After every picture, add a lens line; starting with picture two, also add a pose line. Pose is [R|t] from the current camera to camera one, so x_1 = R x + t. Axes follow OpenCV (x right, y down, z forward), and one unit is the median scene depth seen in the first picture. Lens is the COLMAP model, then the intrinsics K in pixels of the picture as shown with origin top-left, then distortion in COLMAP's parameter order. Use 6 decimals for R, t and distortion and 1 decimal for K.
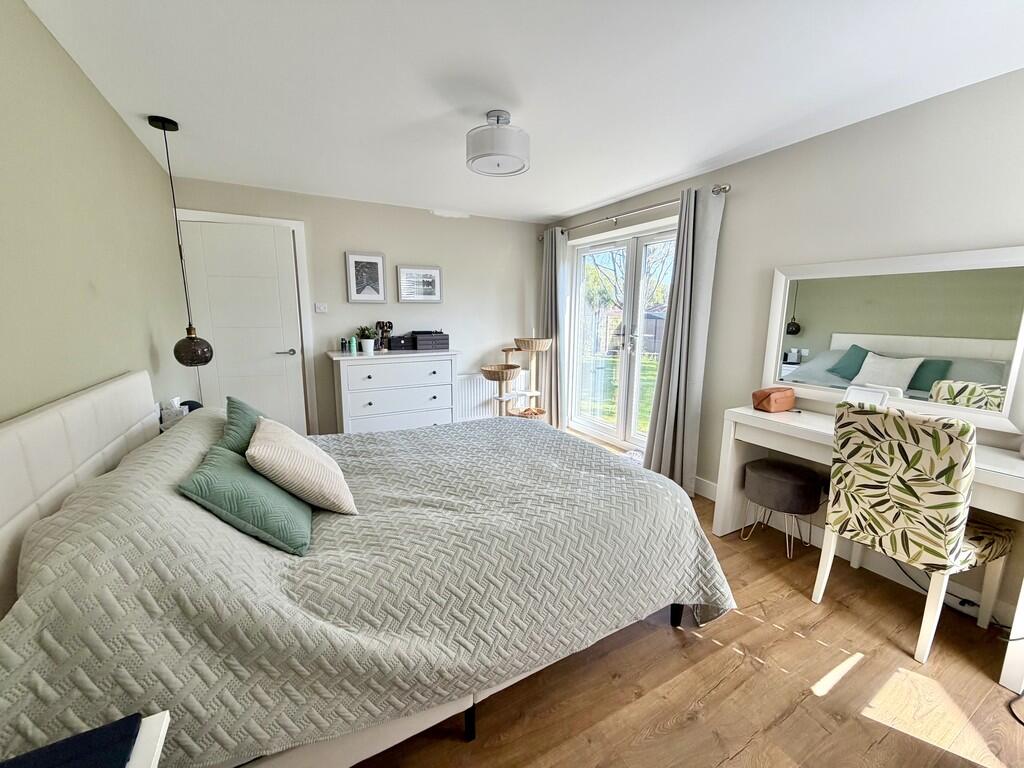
lens RADIAL K [[409.7, 0, 510.6], [0, 409.7, 383.5], [0, 0, 1]] dist [-0.000333, -0.000519]
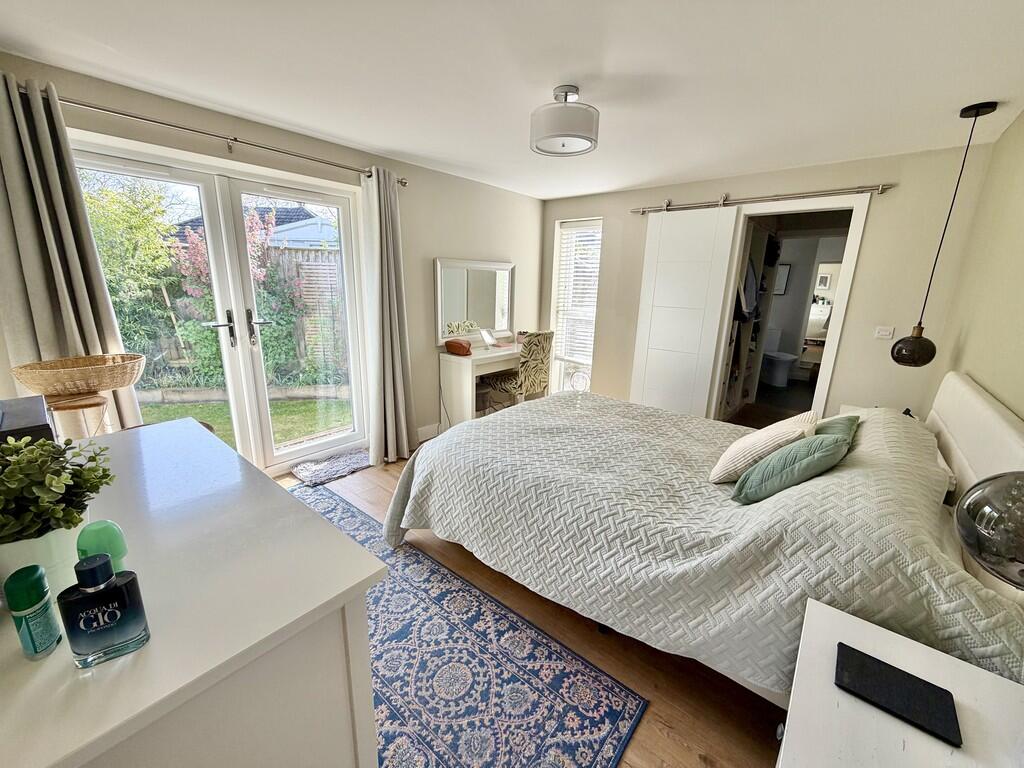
lens RADIAL K [[409.7, 0, 510.7], [0, 409.7, 385.7], [0, 0, 1]] dist [-0.000333, -0.000519]
pose [[-0.371376, -0.235578, 0.898100, -1.202639], [0.138627, 0.942366, 0.304514, -0.381797], [-0.918075, 0.237590, -0.317315, 1.914550]]
